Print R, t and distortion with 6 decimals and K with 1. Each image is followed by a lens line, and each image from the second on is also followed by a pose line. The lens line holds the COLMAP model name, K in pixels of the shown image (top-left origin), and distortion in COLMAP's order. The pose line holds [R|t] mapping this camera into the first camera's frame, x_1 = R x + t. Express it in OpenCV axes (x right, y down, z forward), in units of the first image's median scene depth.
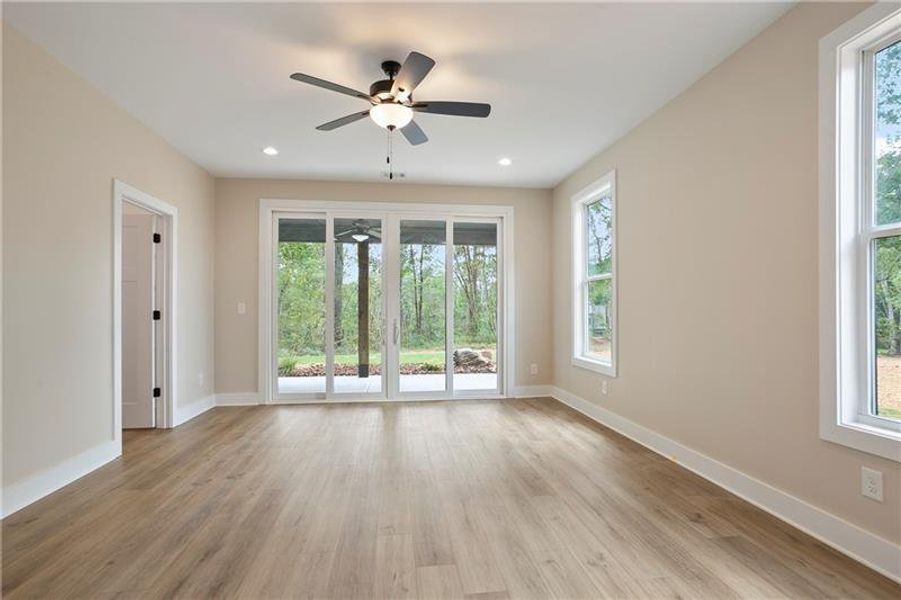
lens RADIAL K [[452.0, 0, 450.4], [0, 452.0, 302.3], [0, 0, 1]] dist [-0.062822, 0.037587]
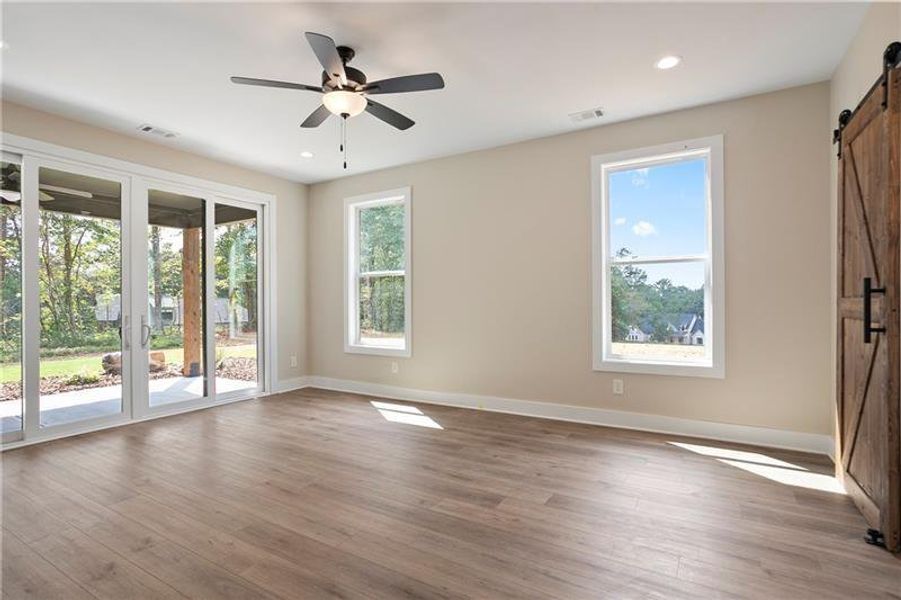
lens RADIAL K [[452.0, 0, 450.4], [0, 452.0, 302.3], [0, 0, 1]] dist [-0.062822, 0.037587]
pose [[0.622851, -0.003548, 0.782332, -0.741970], [-0.008552, 0.999899, 0.011343, 0.002168], [-0.782294, -0.013755, 0.622758, 0.210886]]
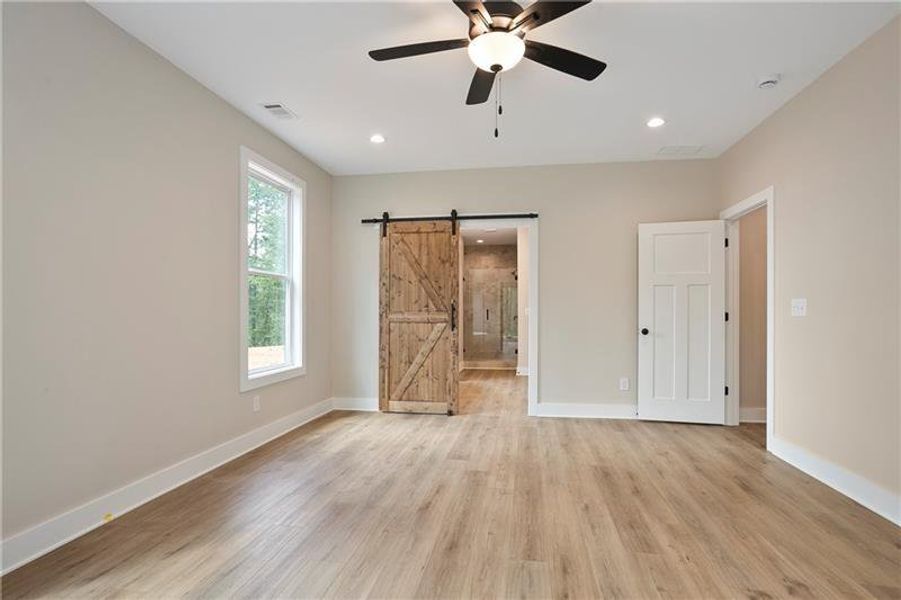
lens RADIAL K [[451.0, 0, 460.7], [0, 451.0, 316.1], [0, 0, 1]] dist [-0.061319, 0.034561]
pose [[-0.964109, 0.001640, 0.265501, -0.269176], [-0.001632, 0.999925, -0.012101, 0.033531], [-0.265501, -0.012100, -0.964035, 1.710406]]
